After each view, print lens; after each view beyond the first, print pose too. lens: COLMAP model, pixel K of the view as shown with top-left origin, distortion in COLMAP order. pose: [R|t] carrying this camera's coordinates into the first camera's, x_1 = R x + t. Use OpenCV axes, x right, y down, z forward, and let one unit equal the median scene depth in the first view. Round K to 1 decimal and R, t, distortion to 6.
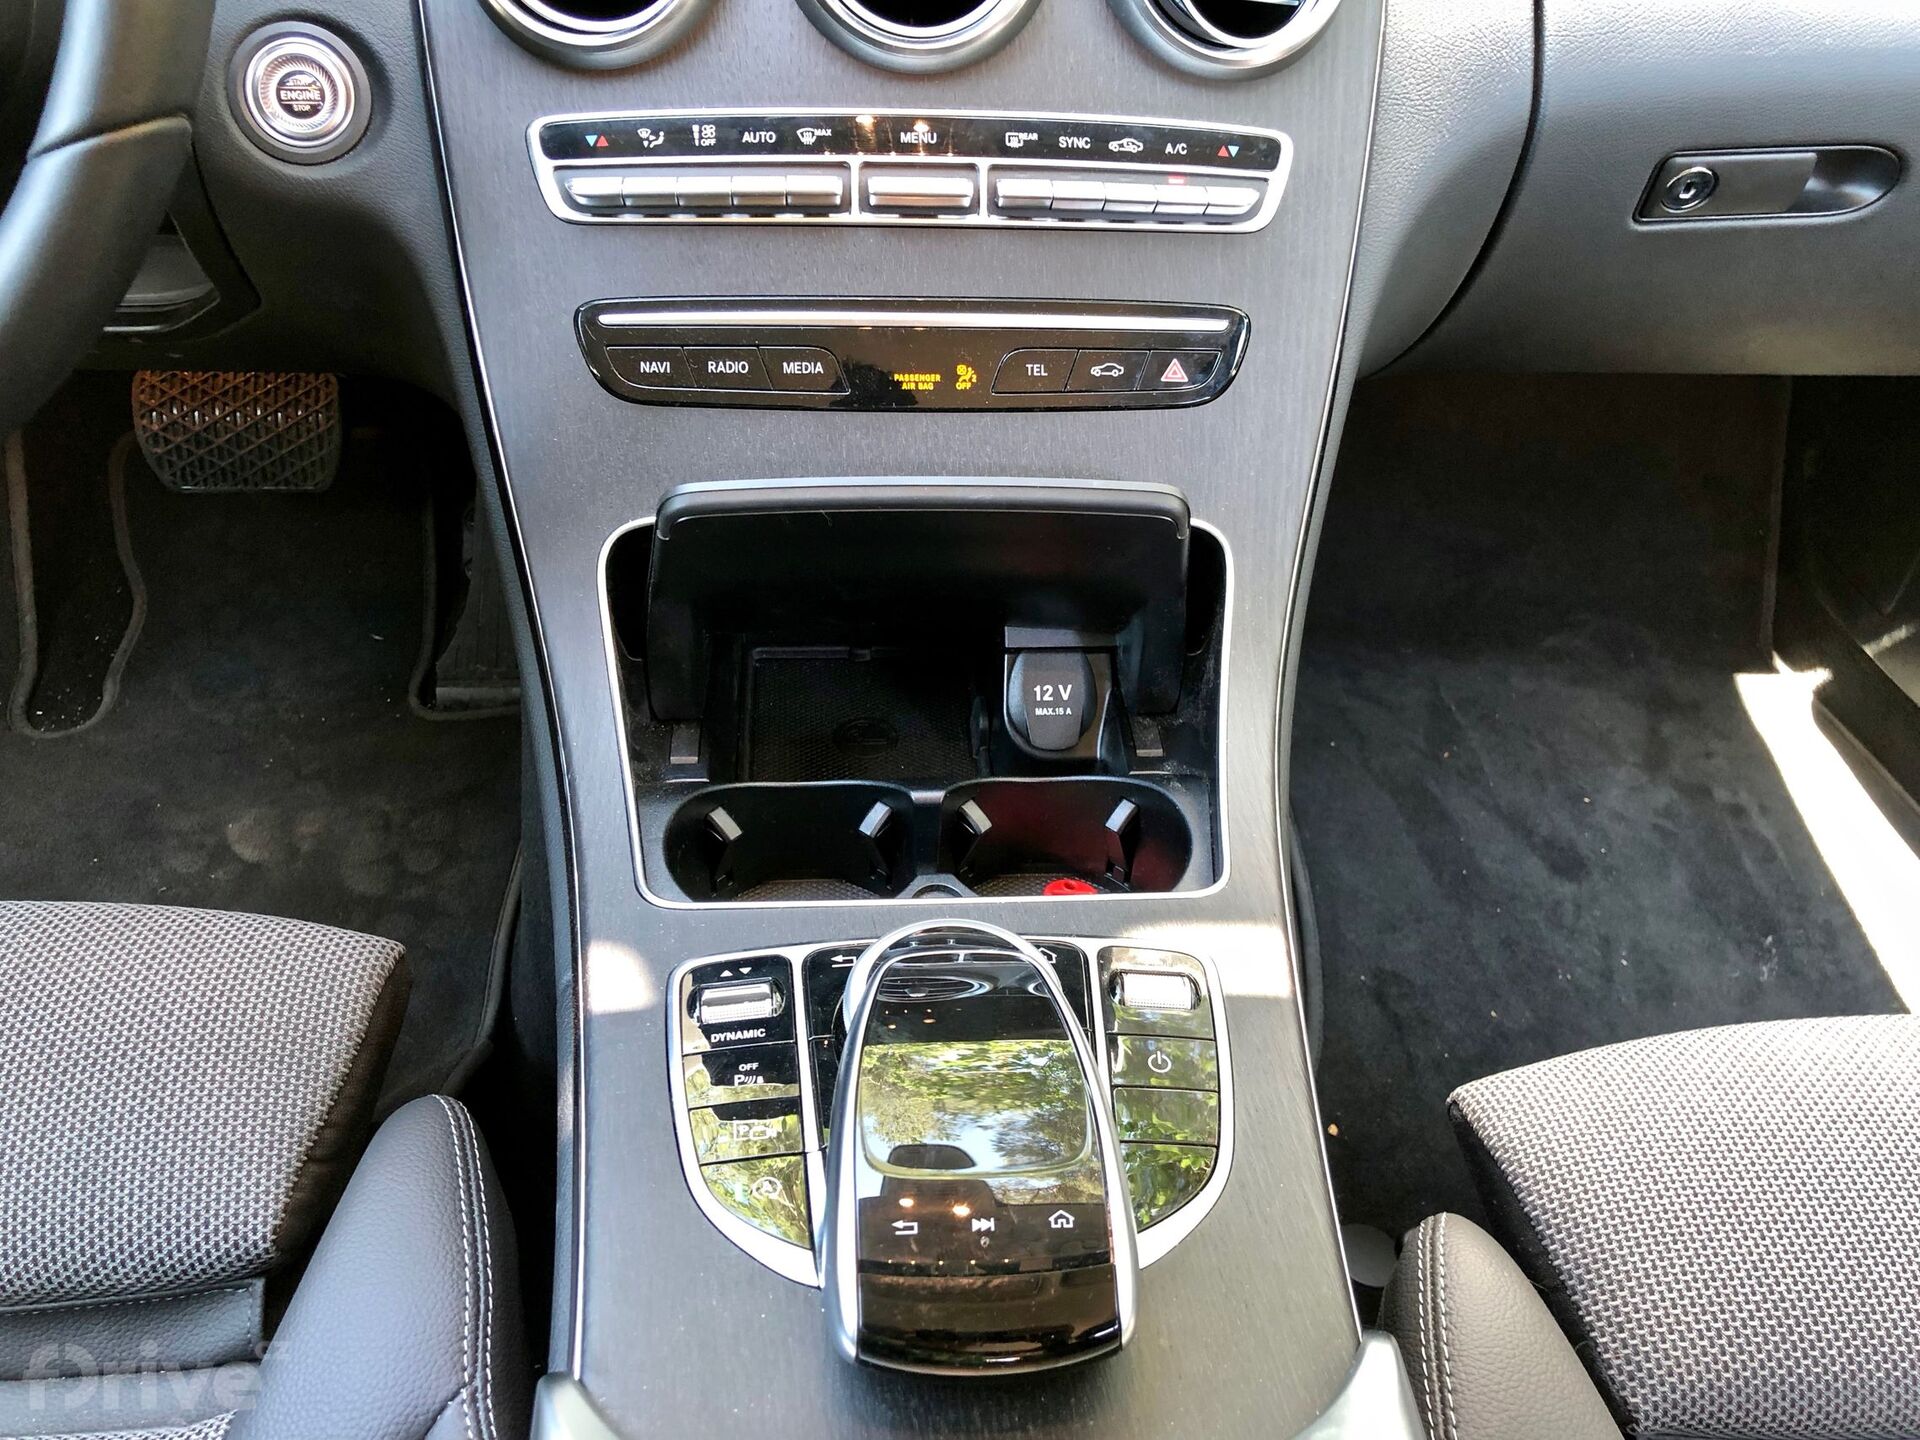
lens RADIAL K [[1571.5, 0, 970.1], [0, 1571.5, 720.2], [0, 0, 1]] dist [0.027580, -0.039610]
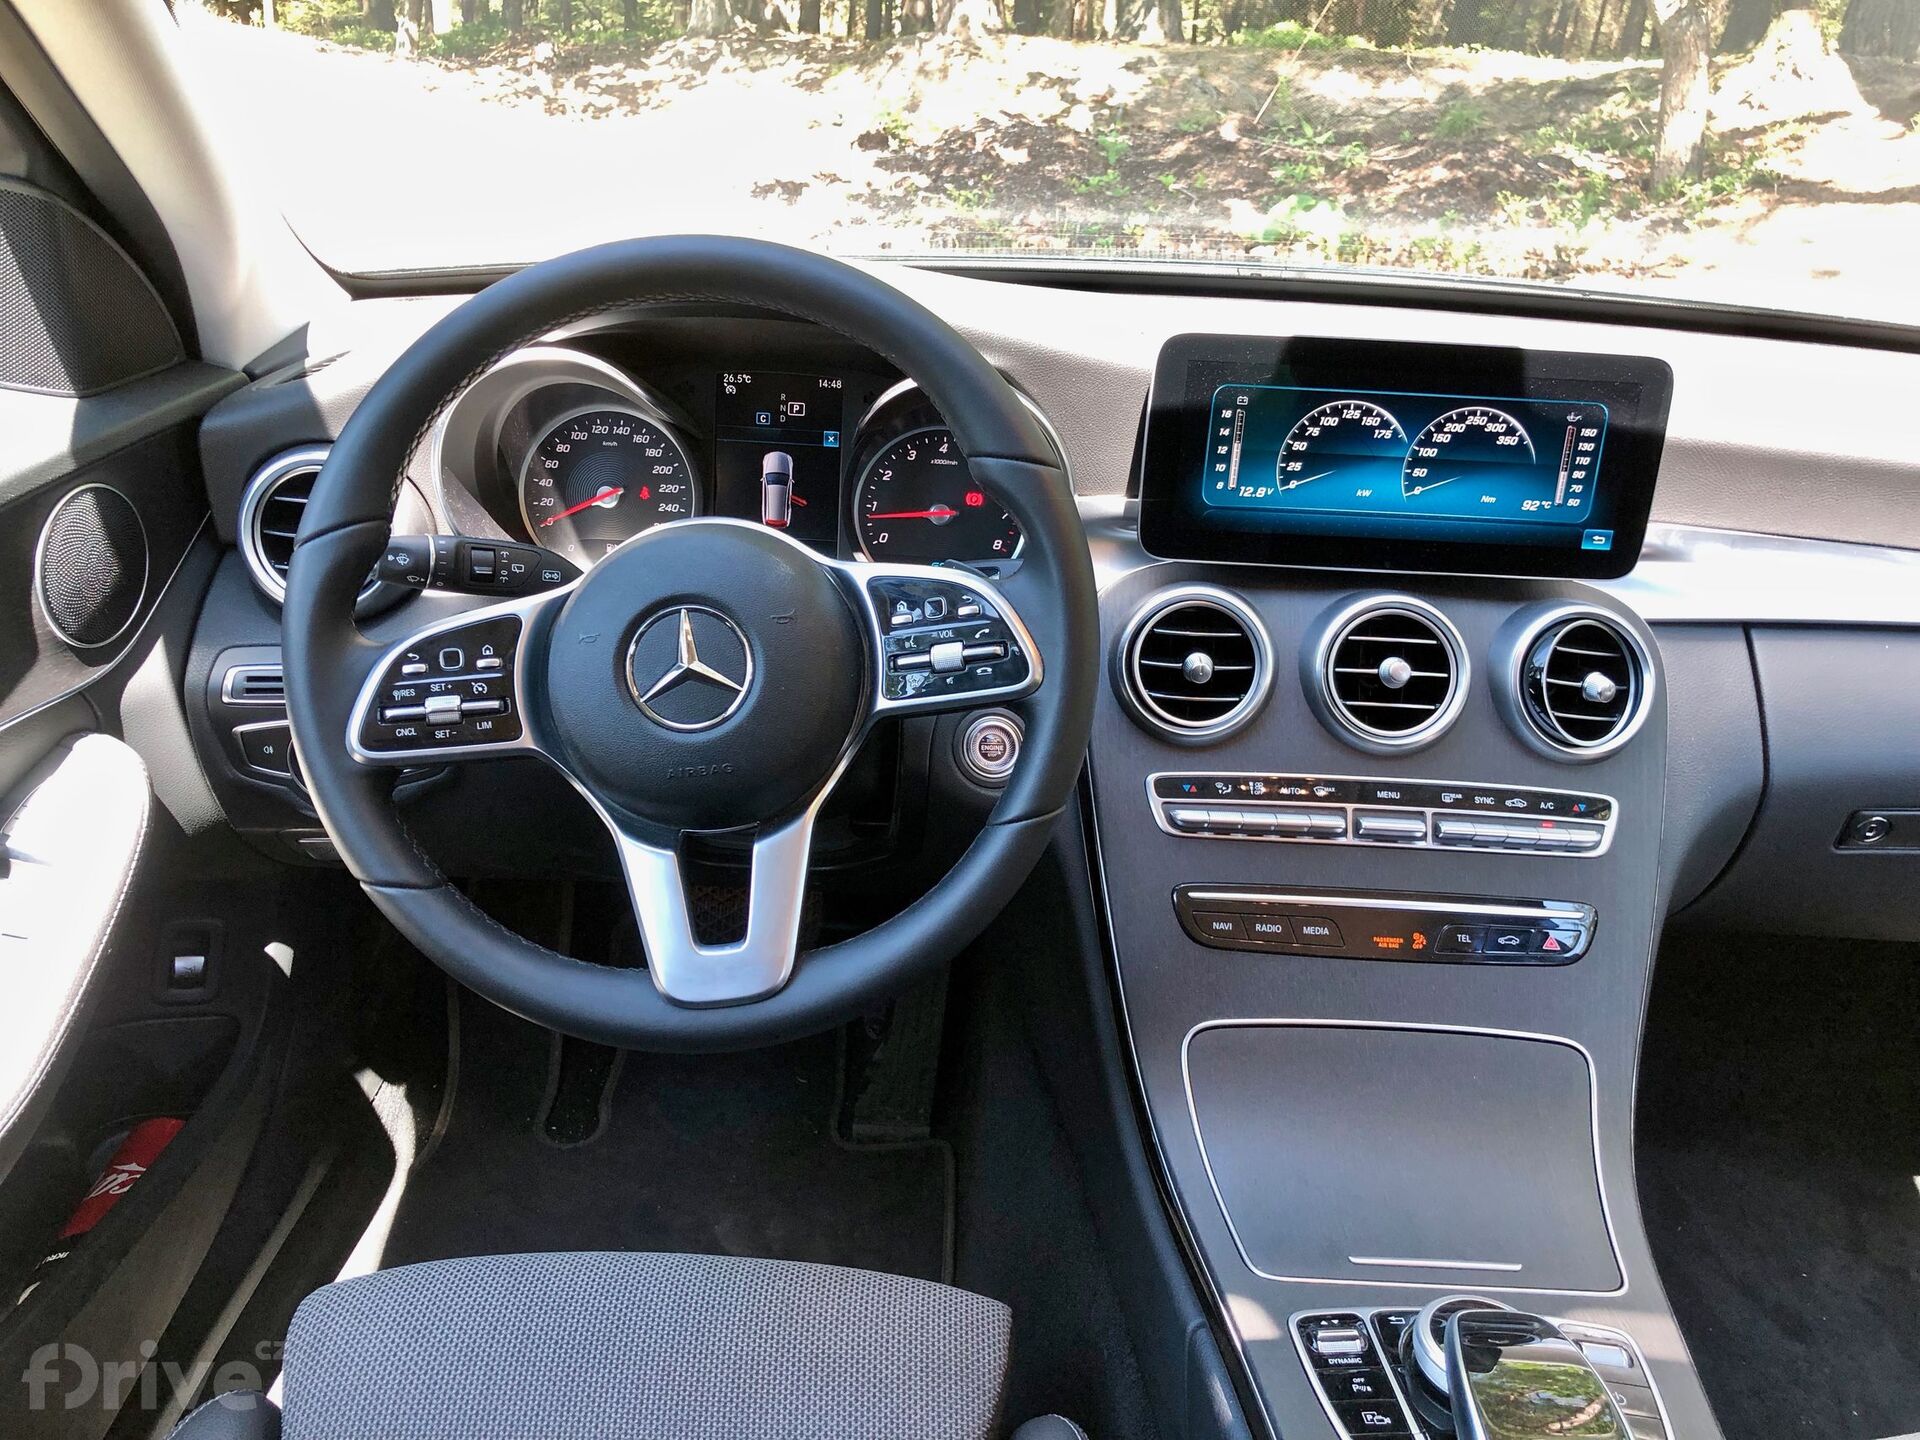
lens RADIAL K [[1571.5, 0, 957.9], [0, 1571.5, 727.1], [0, 0, 1]] dist [0.027580, -0.039610]
pose [[0.997060, 0.039528, -0.065647, -0.211486], [-0.056297, 0.959052, -0.277577, 0.022613], [0.051987, 0.280457, 0.958458, -0.341091]]
